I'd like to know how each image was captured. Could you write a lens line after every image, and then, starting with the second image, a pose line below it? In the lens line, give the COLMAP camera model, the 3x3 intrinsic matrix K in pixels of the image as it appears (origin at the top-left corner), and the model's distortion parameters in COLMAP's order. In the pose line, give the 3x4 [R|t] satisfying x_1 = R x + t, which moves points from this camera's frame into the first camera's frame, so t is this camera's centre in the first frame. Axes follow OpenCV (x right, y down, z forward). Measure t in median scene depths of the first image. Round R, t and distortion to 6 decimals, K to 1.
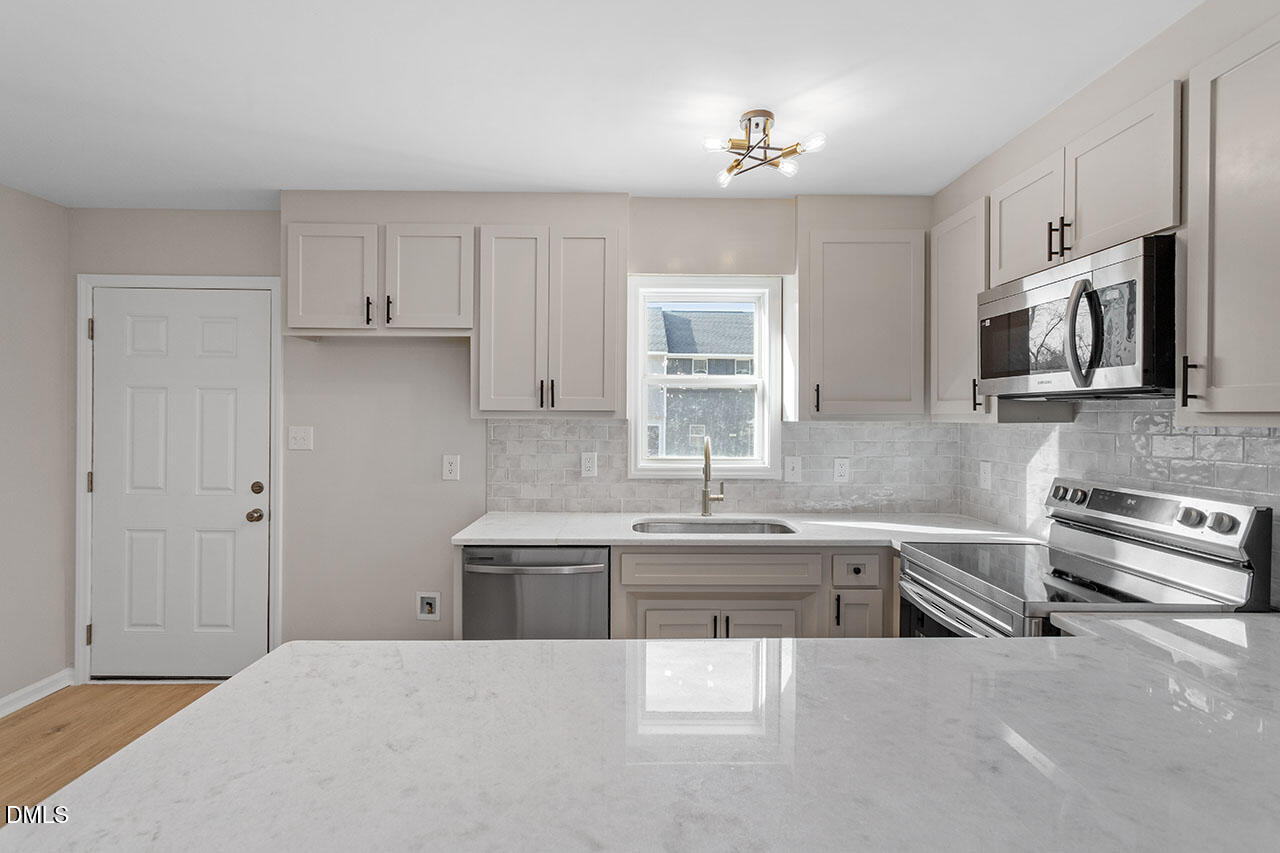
lens RADIAL K [[612.6, 0, 632.6], [0, 612.6, 421.3], [0, 0, 1]] dist [0.000568, 0.001570]
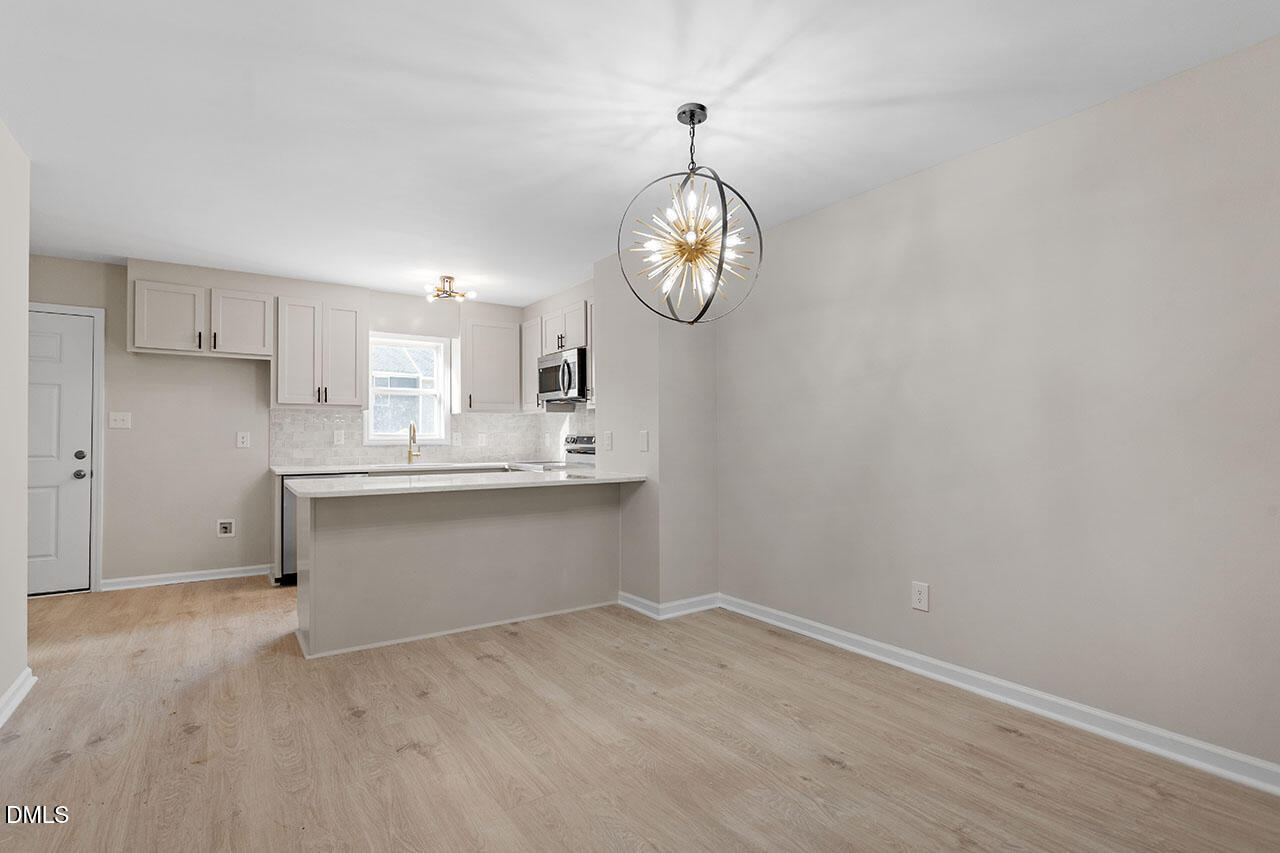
lens RADIAL K [[612.6, 0, 635.0], [0, 612.6, 431.5], [0, 0, 1]] dist [0.000568, 0.001570]
pose [[0.834461, -0.000748, 0.551066, -0.359791], [0.009540, 0.999869, -0.013088, 0.093895], [-0.550984, 0.016179, 0.834359, -0.987707]]
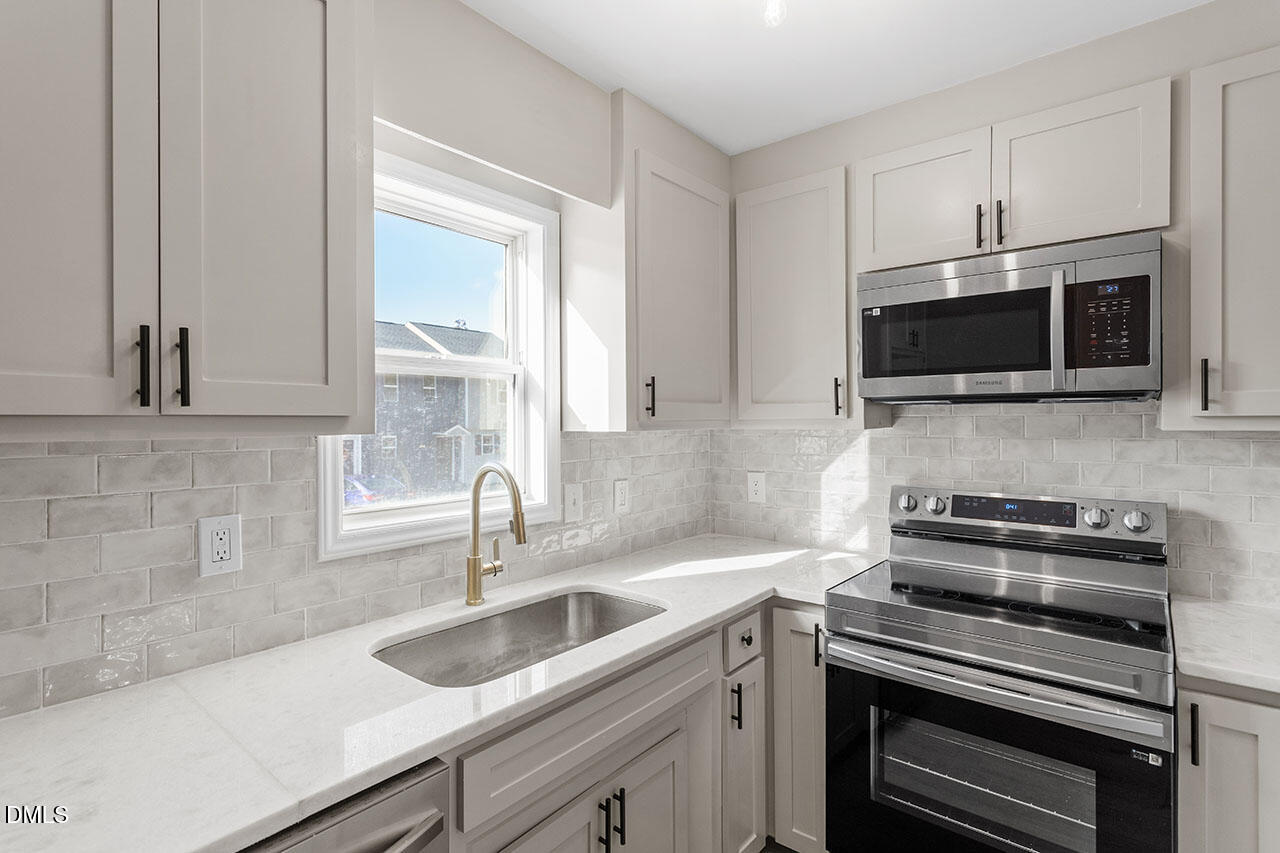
lens RADIAL K [[612.6, 0, 646.2], [0, 612.6, 425.9], [0, 0, 1]] dist [0.000568, 0.001570]
pose [[0.638818, -0.012915, 0.769249, -0.228016], [0.014893, 0.999879, 0.004419, -0.008881], [-0.769214, 0.008634, 0.638933, 0.567303]]
